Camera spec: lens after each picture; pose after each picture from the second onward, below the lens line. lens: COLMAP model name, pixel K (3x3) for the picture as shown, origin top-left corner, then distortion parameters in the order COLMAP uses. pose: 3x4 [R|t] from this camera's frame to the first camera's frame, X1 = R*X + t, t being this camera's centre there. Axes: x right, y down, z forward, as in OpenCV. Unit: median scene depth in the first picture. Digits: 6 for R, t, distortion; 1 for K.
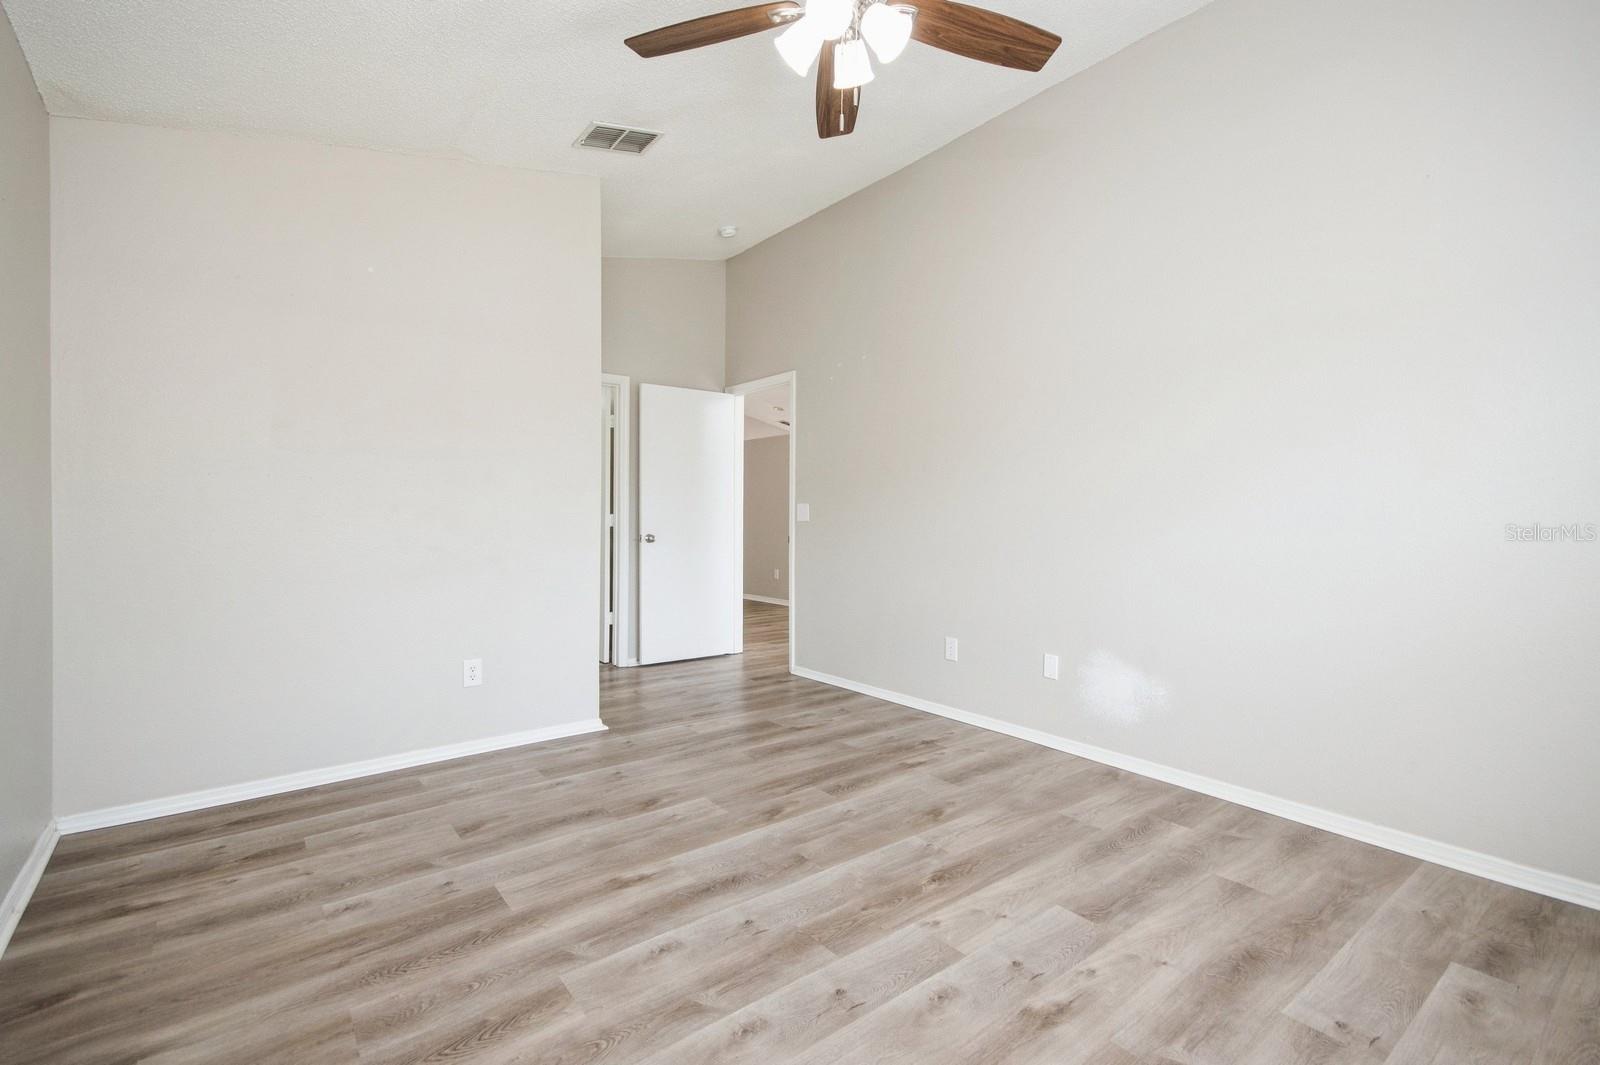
lens RADIAL K [[656.7, 0, 764.3], [0, 656.7, 525.4], [0, 0, 1]] dist [0.020832, -0.000078]
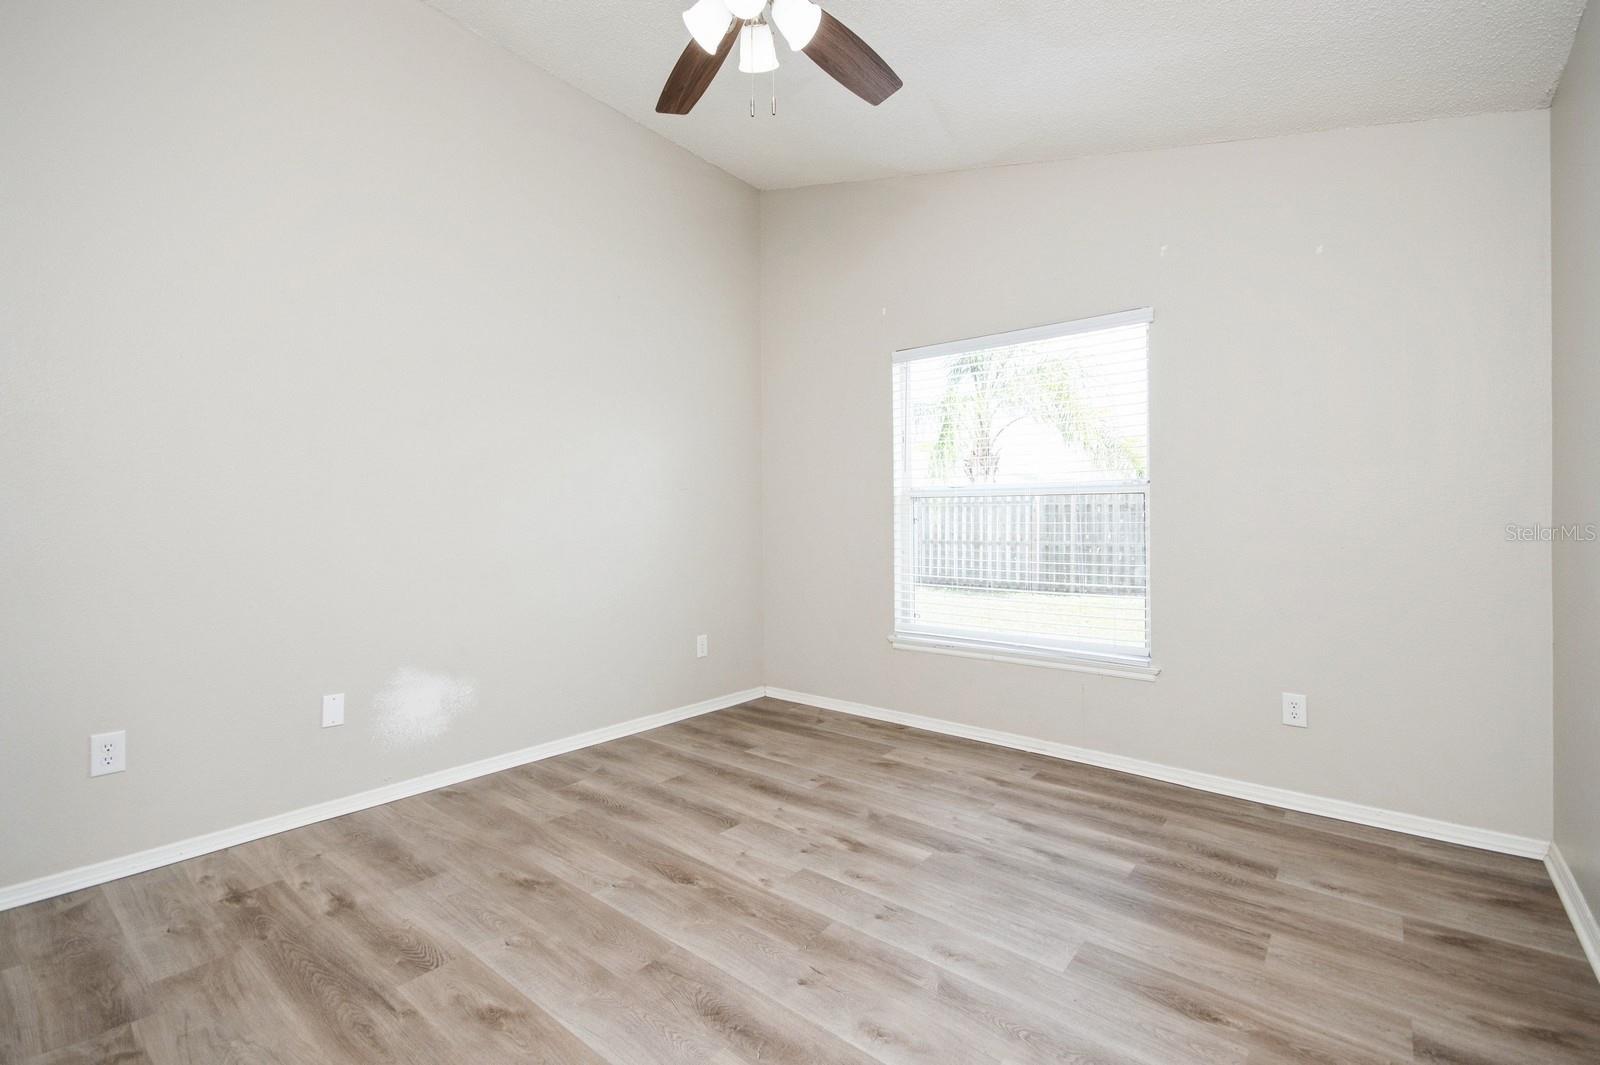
lens RADIAL K [[739.8, 0, 808.3], [0, 739.8, 518.0], [0, 0, 1]] dist [0.015967, -0.000456]
pose [[-0.246892, -0.002363, 0.969040, -0.835954], [0.002468, 0.999992, 0.003067, -0.019651], [-0.969040, 0.003149, -0.246885, 1.046851]]
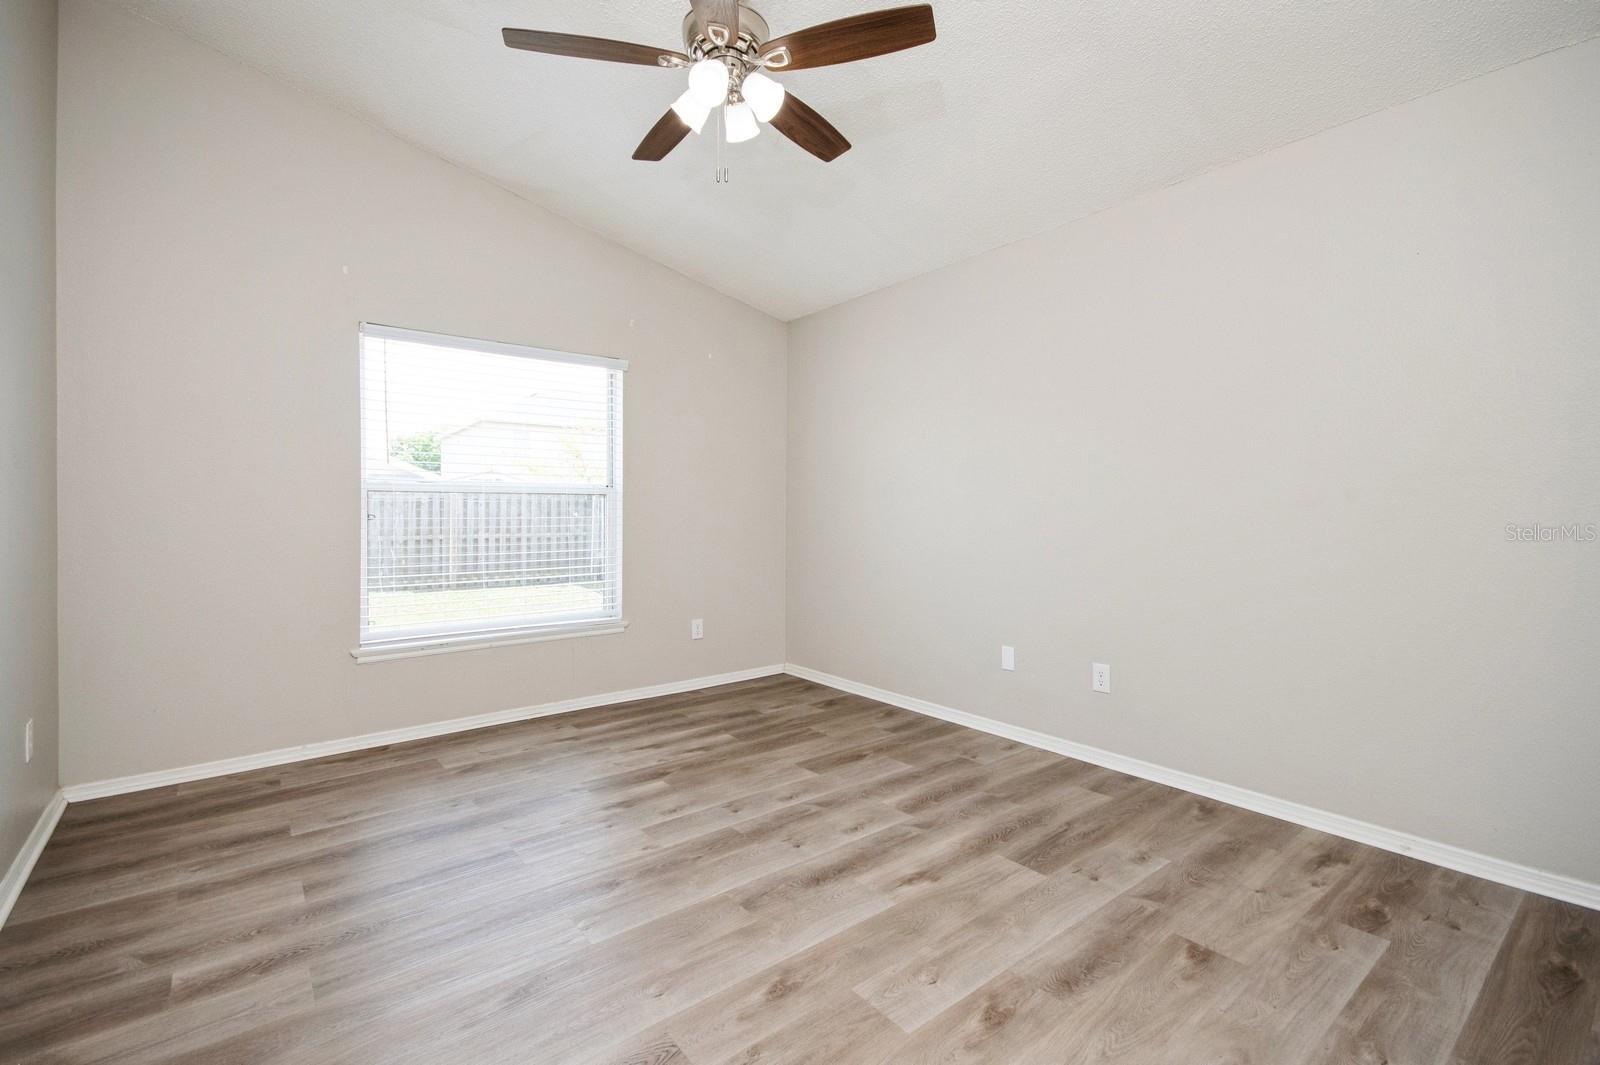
lens RADIAL K [[712.0, 0, 790.6], [0, 712.0, 521.1], [0, 0, 1]] dist [0.017037, -0.000221]
pose [[-0.998829, -0.004346, -0.048186, 0.047224], [-0.005200, 0.999831, 0.017609, -0.029874], [0.048101, 0.017839, -0.998683, 1.974823]]
